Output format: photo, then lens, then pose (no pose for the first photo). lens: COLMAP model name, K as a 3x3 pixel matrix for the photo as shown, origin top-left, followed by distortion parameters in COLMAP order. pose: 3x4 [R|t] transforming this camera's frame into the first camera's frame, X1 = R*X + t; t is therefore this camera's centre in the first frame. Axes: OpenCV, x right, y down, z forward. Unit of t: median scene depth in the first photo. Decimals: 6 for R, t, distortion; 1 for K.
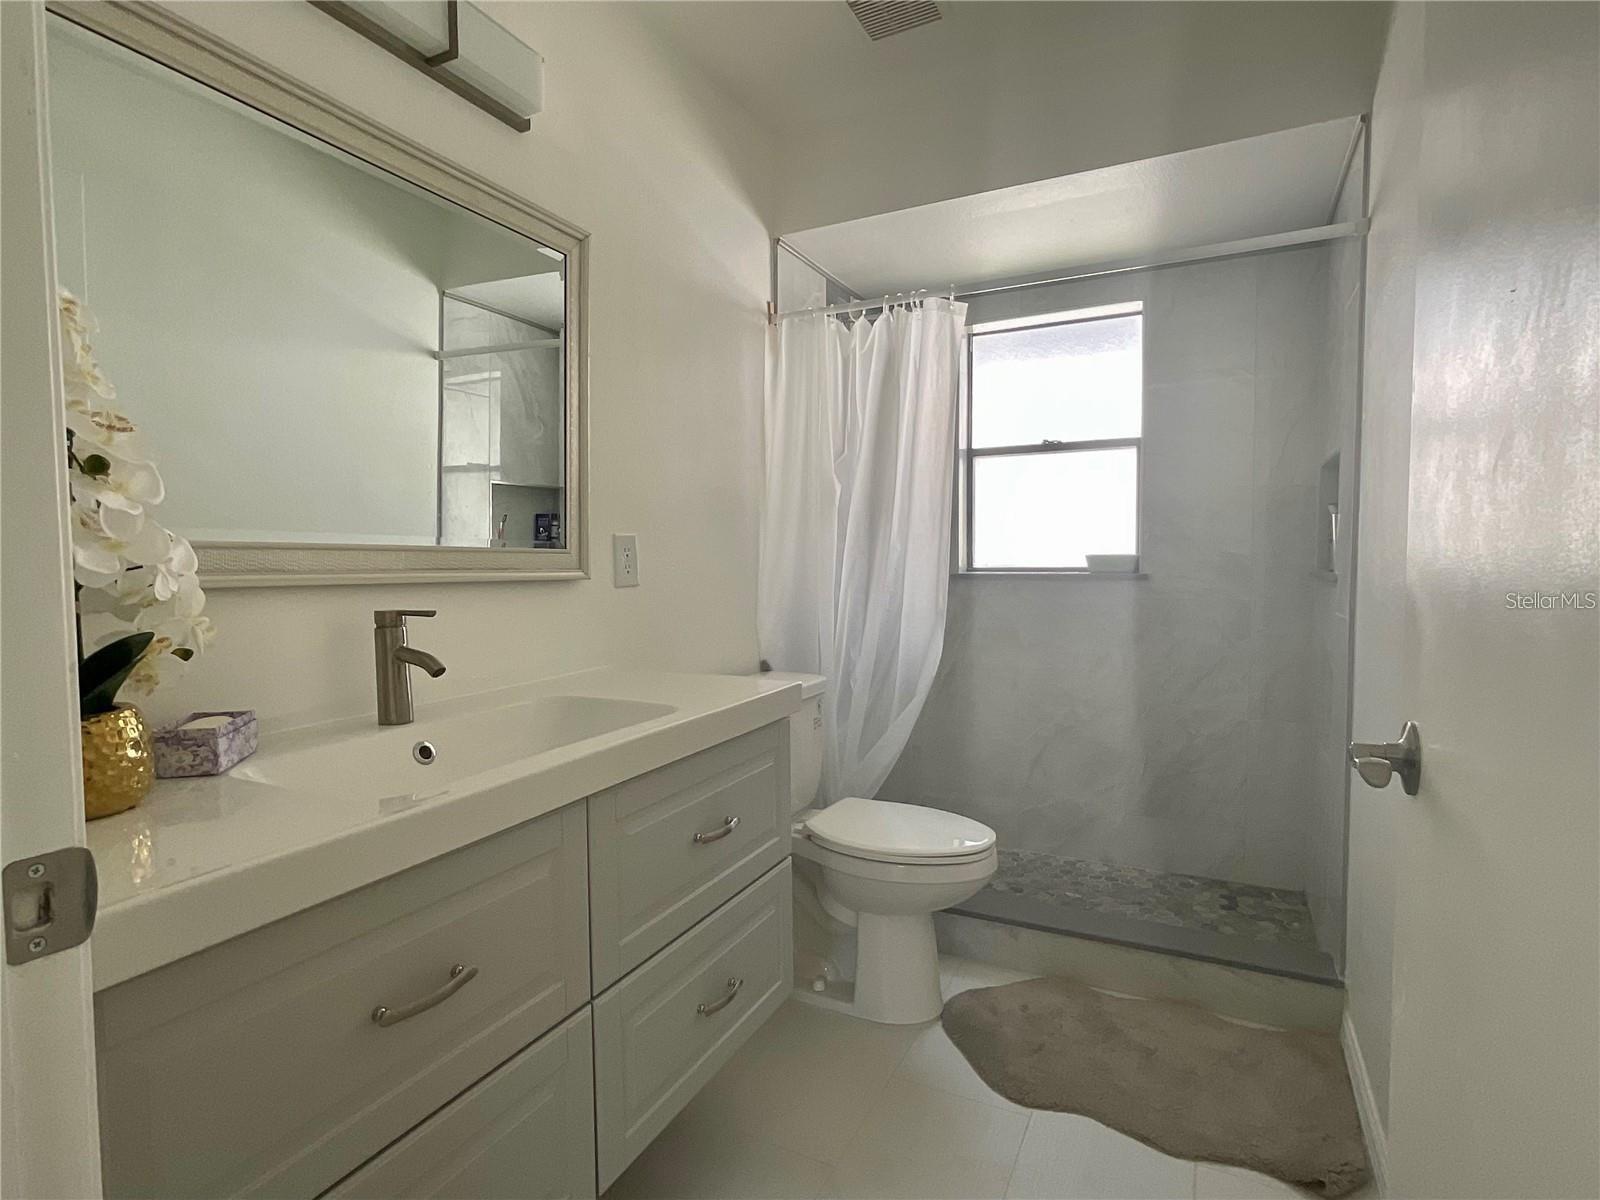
lens RADIAL K [[808.1, 0, 799.3], [0, 808.1, 597.1], [0, 0, 1]] dist [-0.010244, 0.004732]
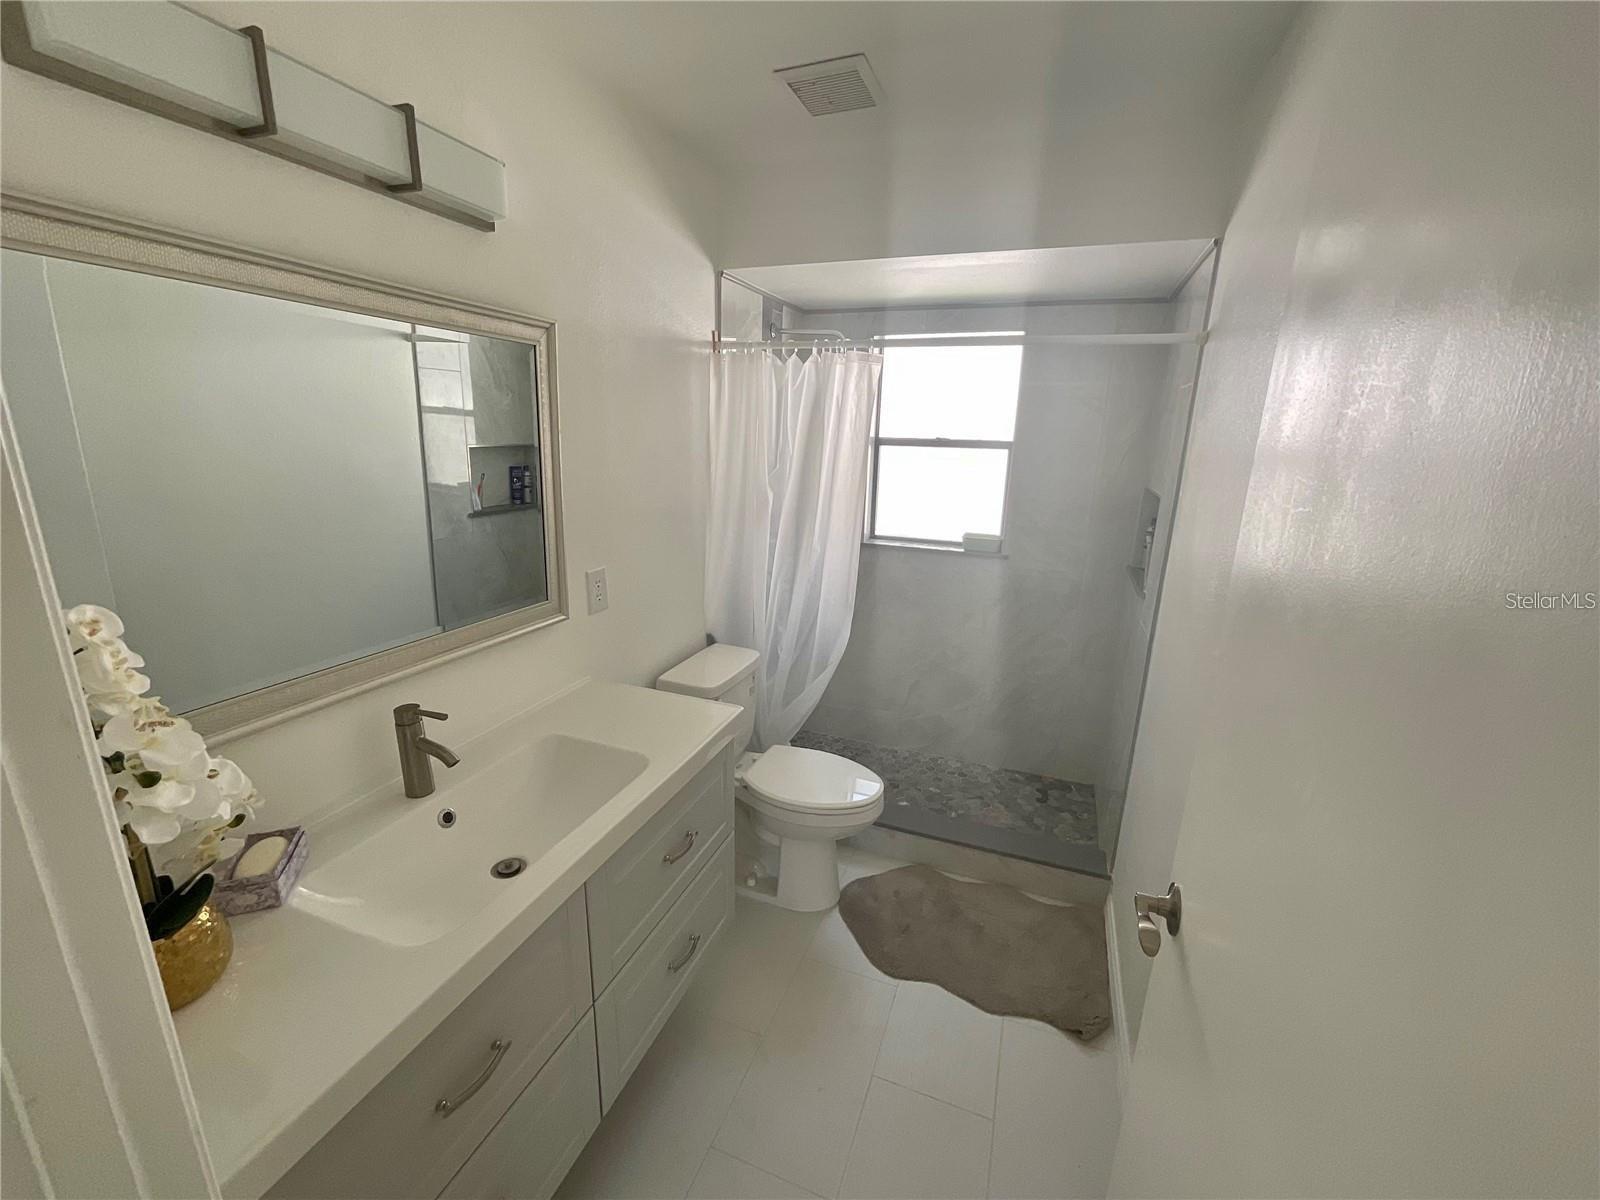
lens RADIAL K [[645.2, 0, 799.5], [0, 645.2, 596.7], [0, 0, 1]] dist [-0.005953, 0.003736]
pose [[0.994148, 0.005722, 0.107879, -0.014091], [-0.027383, 0.979331, 0.200403, -0.196977], [-0.104503, -0.202184, 0.973756, 0.016490]]
